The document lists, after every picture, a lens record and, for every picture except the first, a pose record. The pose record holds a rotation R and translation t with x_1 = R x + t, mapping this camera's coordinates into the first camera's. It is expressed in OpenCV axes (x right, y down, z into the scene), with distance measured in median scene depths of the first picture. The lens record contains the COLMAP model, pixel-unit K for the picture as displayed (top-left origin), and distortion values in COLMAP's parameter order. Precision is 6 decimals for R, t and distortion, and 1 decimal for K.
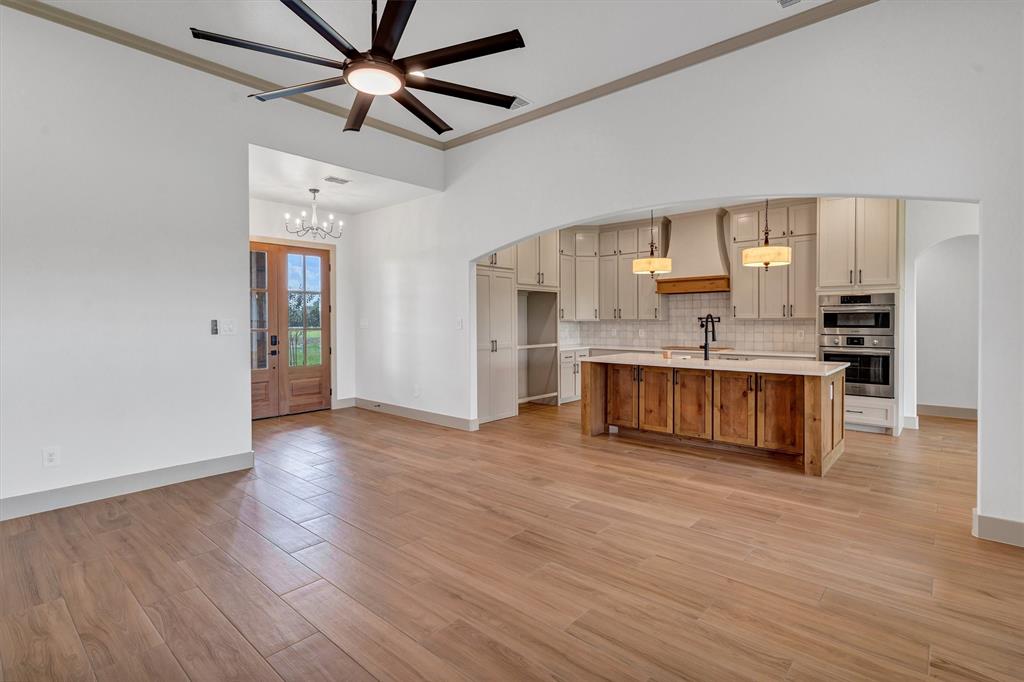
lens RADIAL K [[498.4, 0, 515.0], [0, 498.4, 335.2], [0, 0, 1]] dist [-0.003954, -0.000910]
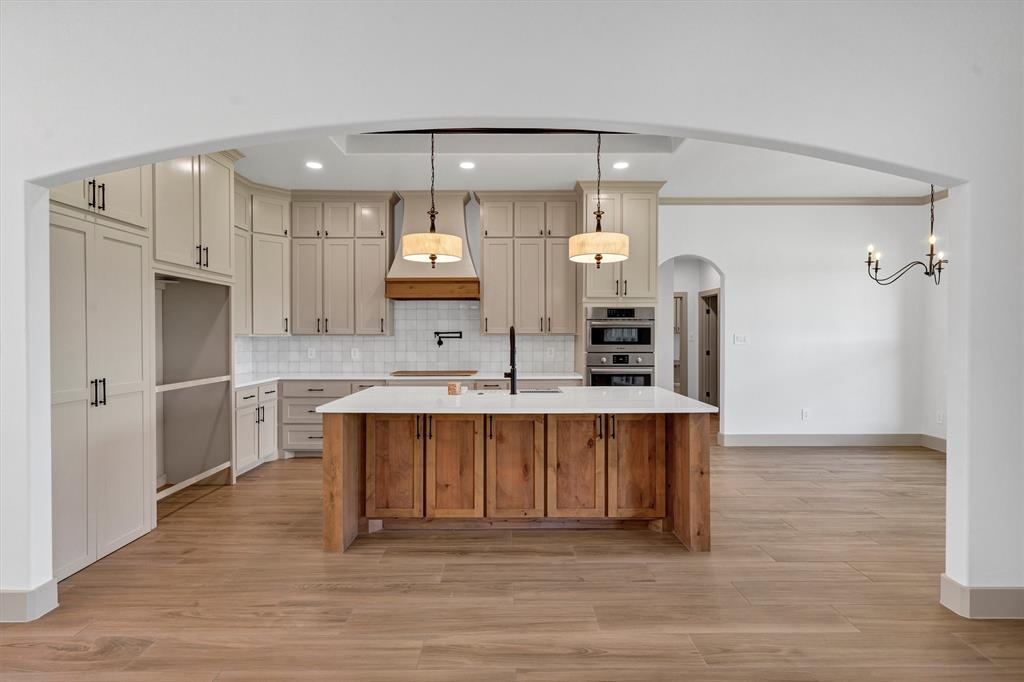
lens RADIAL K [[501.7, 0, 512.0], [0, 501.7, 341.0], [0, 0, 1]] dist [-0.000549, -0.000120]
pose [[0.757885, -0.004291, 0.652374, -0.058976], [0.016820, 0.999774, -0.012963, -0.012962], [-0.652171, 0.020798, 0.757786, 0.454177]]
